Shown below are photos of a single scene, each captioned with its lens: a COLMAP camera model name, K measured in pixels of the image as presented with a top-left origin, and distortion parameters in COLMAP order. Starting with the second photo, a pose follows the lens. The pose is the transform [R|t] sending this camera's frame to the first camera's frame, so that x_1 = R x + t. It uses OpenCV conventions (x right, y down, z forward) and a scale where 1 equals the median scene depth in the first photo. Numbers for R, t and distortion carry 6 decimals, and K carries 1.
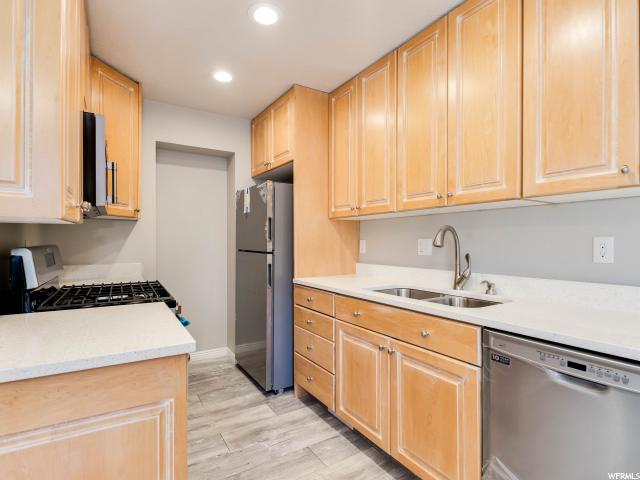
lens RADIAL K [[329.5, 0, 305.5], [0, 329.5, 243.0], [0, 0, 1]] dist [-0.040753, 0.000251]
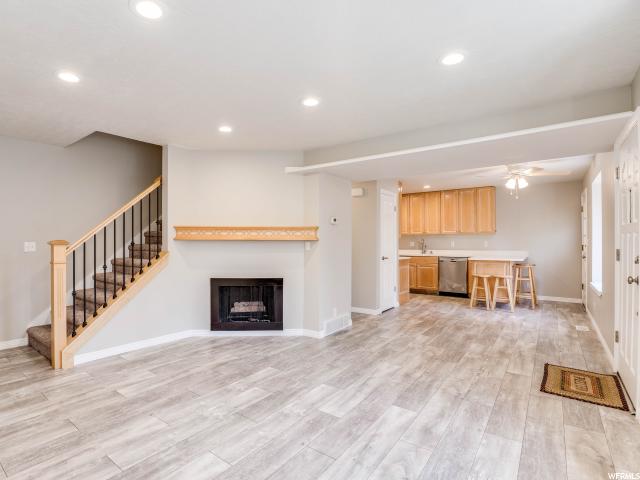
lens RADIAL K [[321.0, 0, 320.0], [0, 321.0, 240.0], [0, 0, 1]] dist [-0.004445, 0.000098]
pose [[0.915021, 0.000958, 0.403404, -1.911577], [0.005272, 0.999883, -0.014332, 0.013165], [-0.403371, 0.015240, 0.914910, -1.770003]]
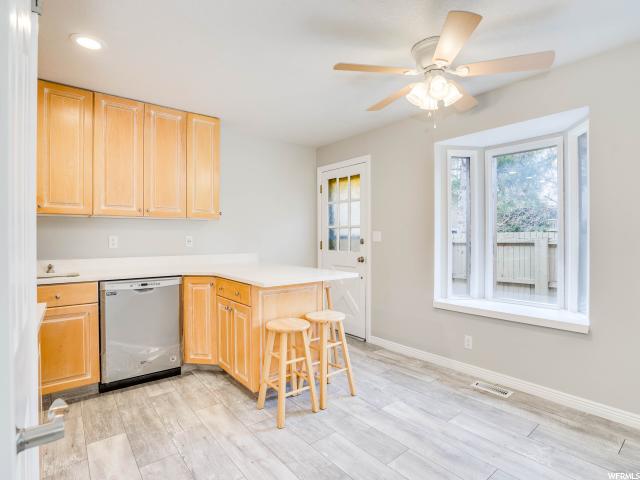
lens RADIAL K [[329.5, 0, 305.5], [0, 329.5, 243.0], [0, 0, 1]] dist [-0.040753, 0.000251]
pose [[-0.137336, -0.009030, 0.990483, -0.784905], [0.011736, 0.999873, 0.010743, 0.011396], [-0.990455, 0.013099, -0.137213, 0.014442]]
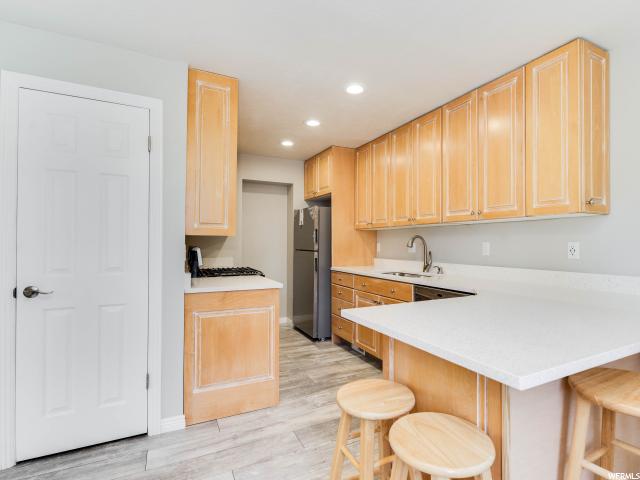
lens RADIAL K [[336.7, 0, 341.0], [0, 336.7, 240.9], [0, 0, 1]] dist [-0.001063, -0.000112]
pose [[0.999244, 0.004264, -0.038637, 0.075187], [-0.004831, 0.999882, -0.014597, 0.004116], [0.038570, 0.014772, 0.999147, -0.634312]]
